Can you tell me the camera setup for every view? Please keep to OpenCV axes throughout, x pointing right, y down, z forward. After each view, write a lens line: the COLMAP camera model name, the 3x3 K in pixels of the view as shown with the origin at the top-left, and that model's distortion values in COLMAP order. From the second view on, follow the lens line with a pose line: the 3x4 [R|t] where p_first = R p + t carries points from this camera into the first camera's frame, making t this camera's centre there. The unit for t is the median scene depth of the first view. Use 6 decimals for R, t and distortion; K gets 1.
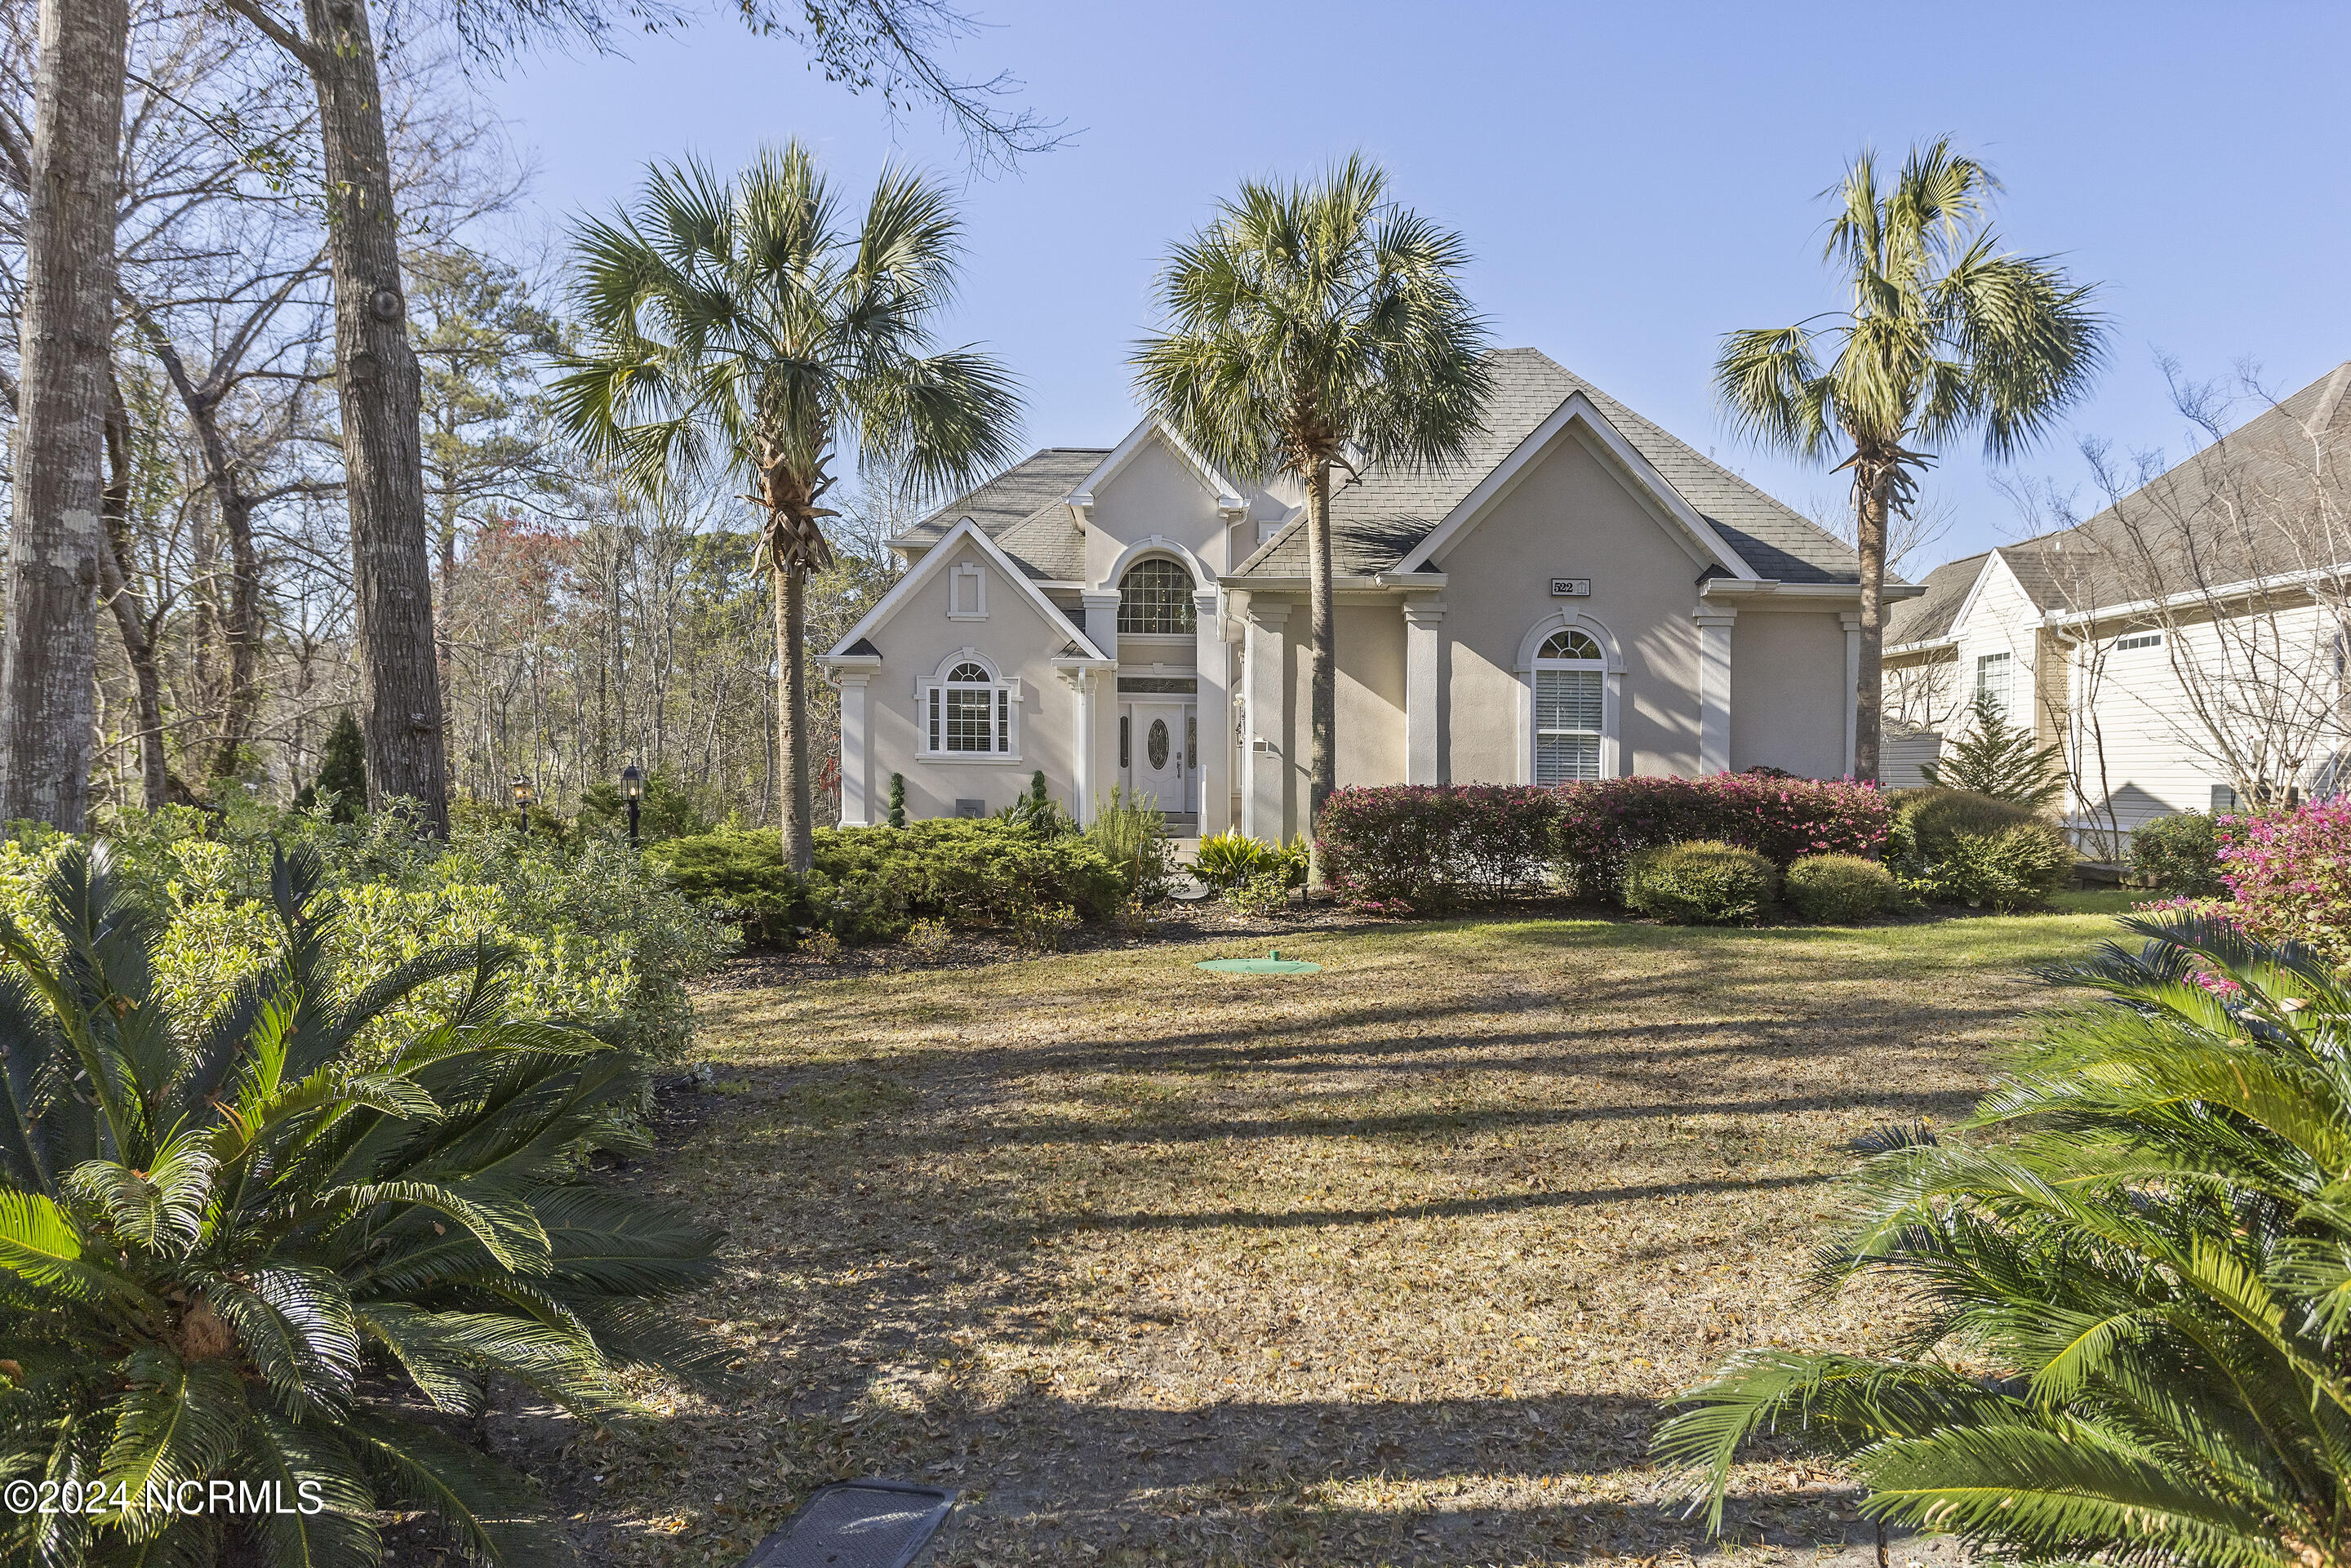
lens RADIAL K [[1568.5, 0, 1175.5], [0, 1568.5, 784.0], [0, 0, 1]] dist [-0.047436, 0.001040]
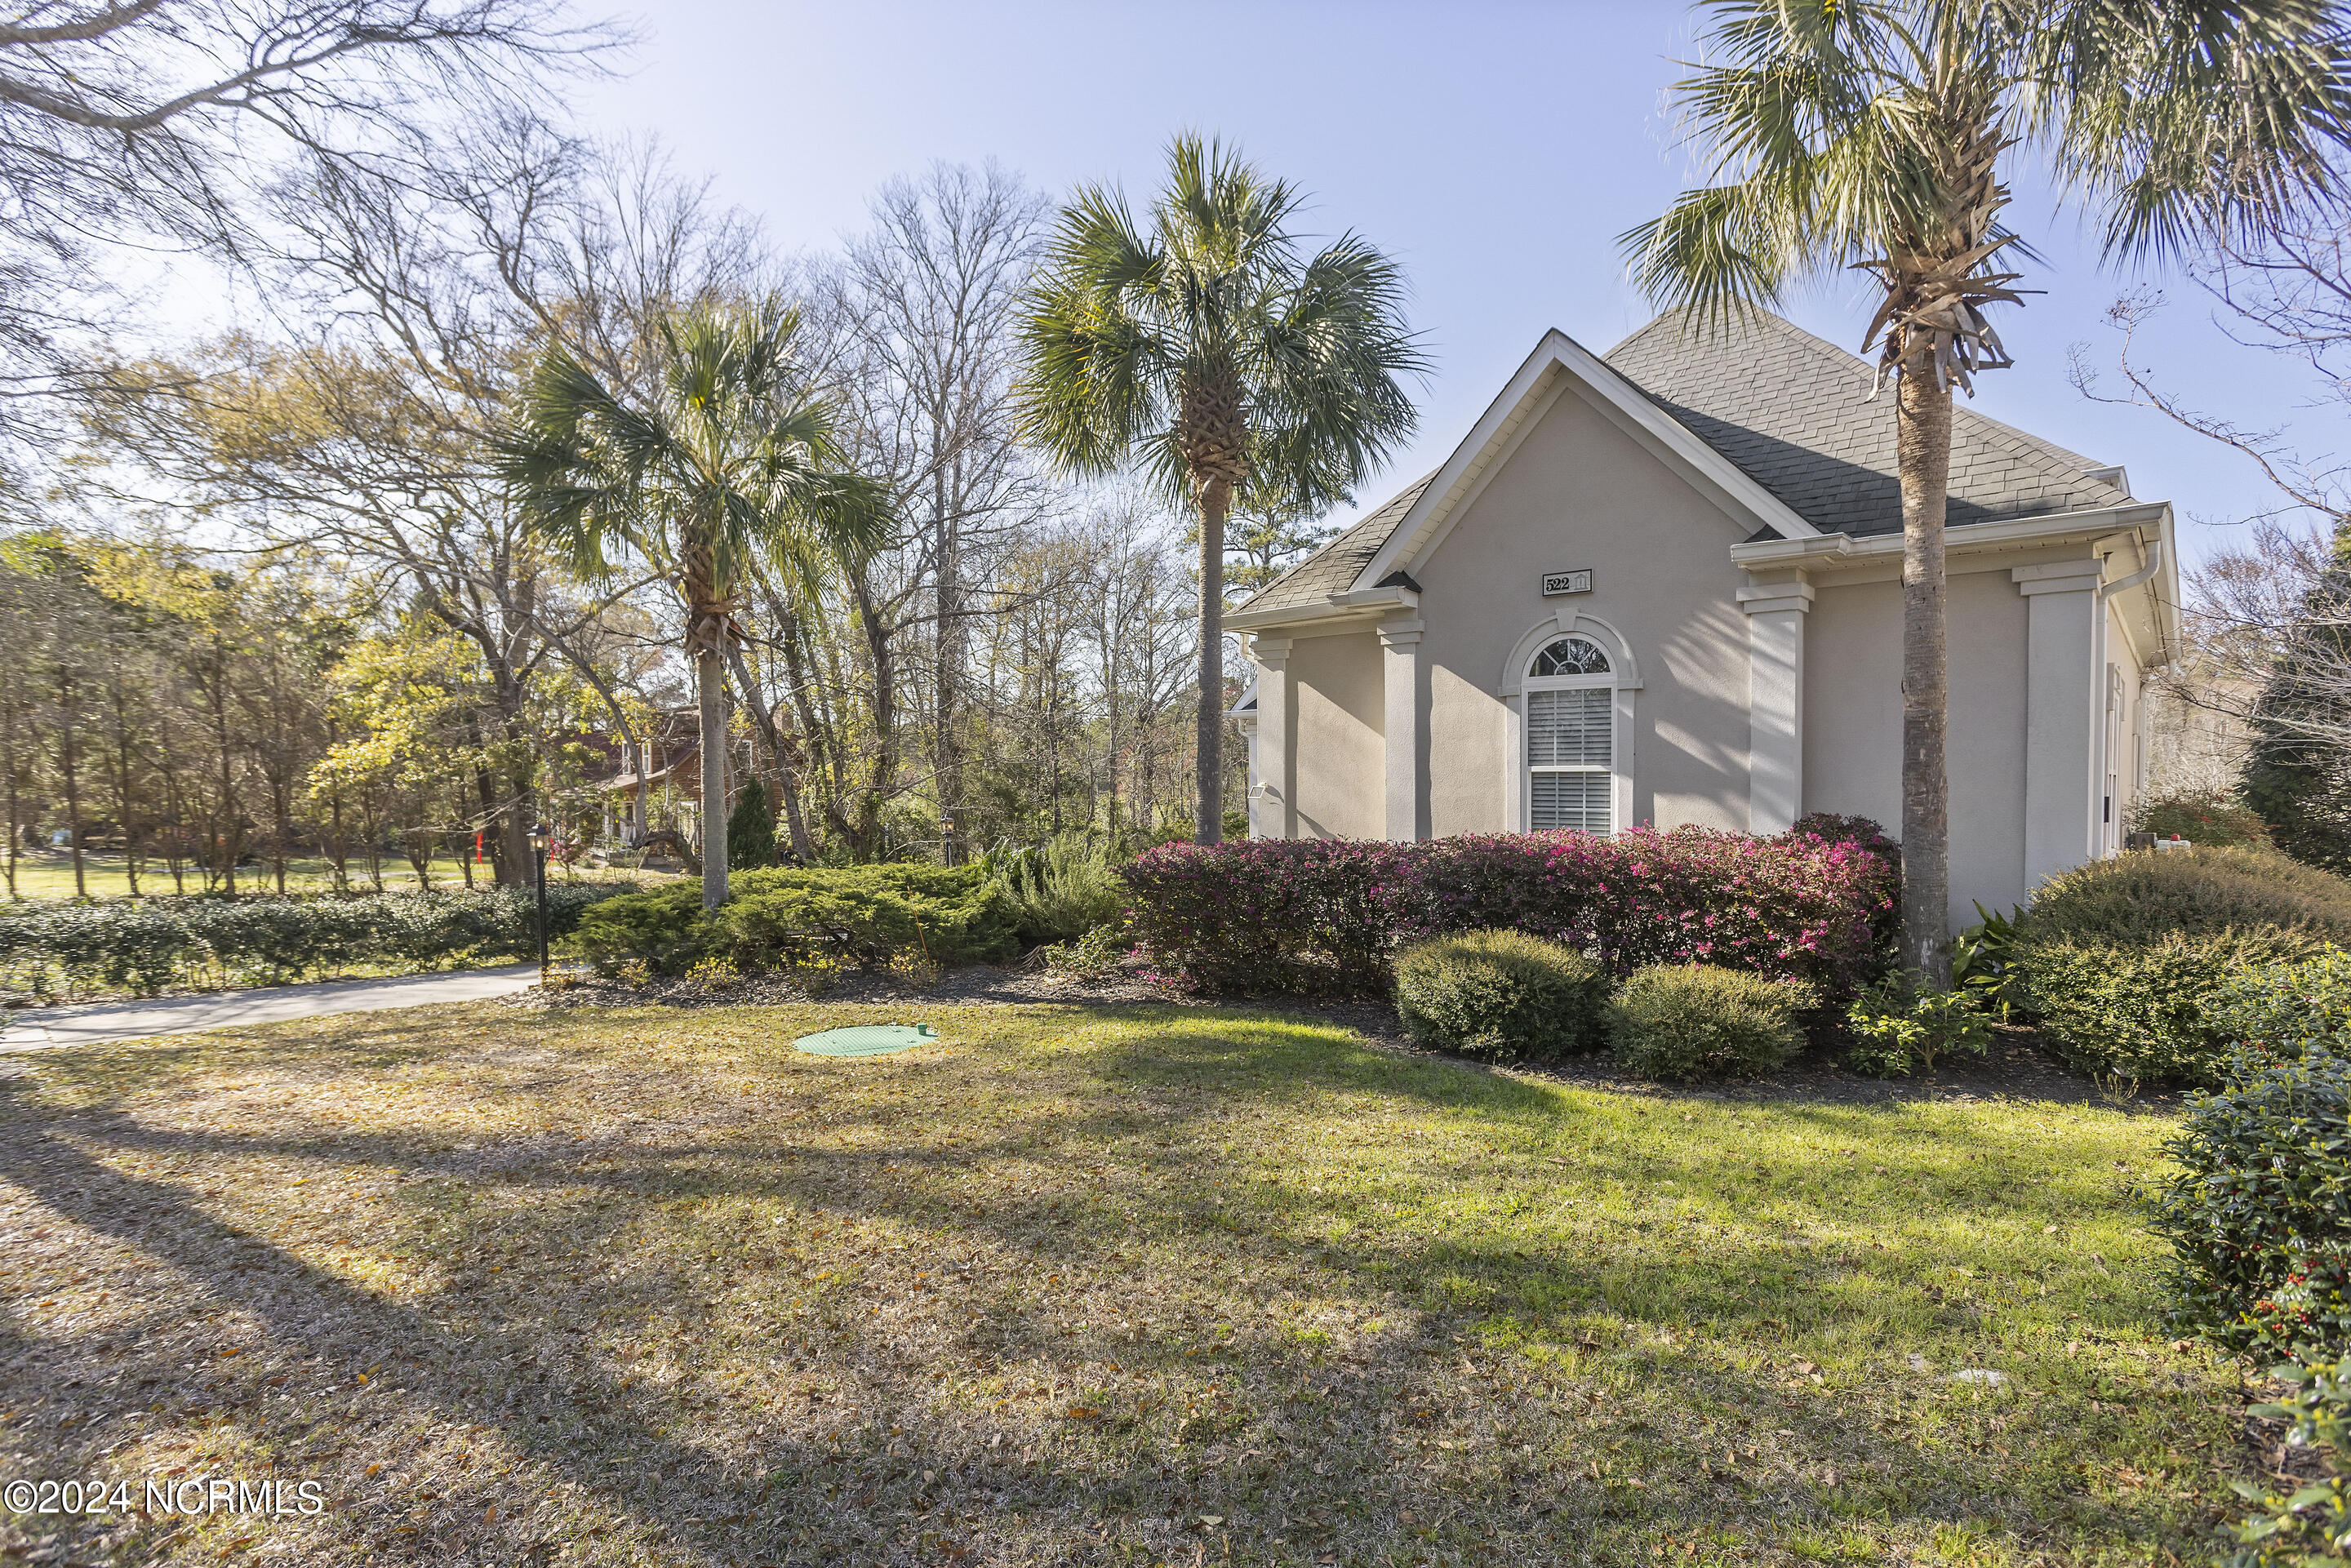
lens RADIAL K [[1148.0, 0, 1175.5], [0, 1148.0, 784.0], [0, 0, 1]] dist [0.003266, 0.019540]
pose [[0.787352, -0.016679, -0.616277, 0.448518], [0.000947, 0.999665, -0.025846, -0.011151], [0.616502, 0.019766, 0.787105, 0.429974]]
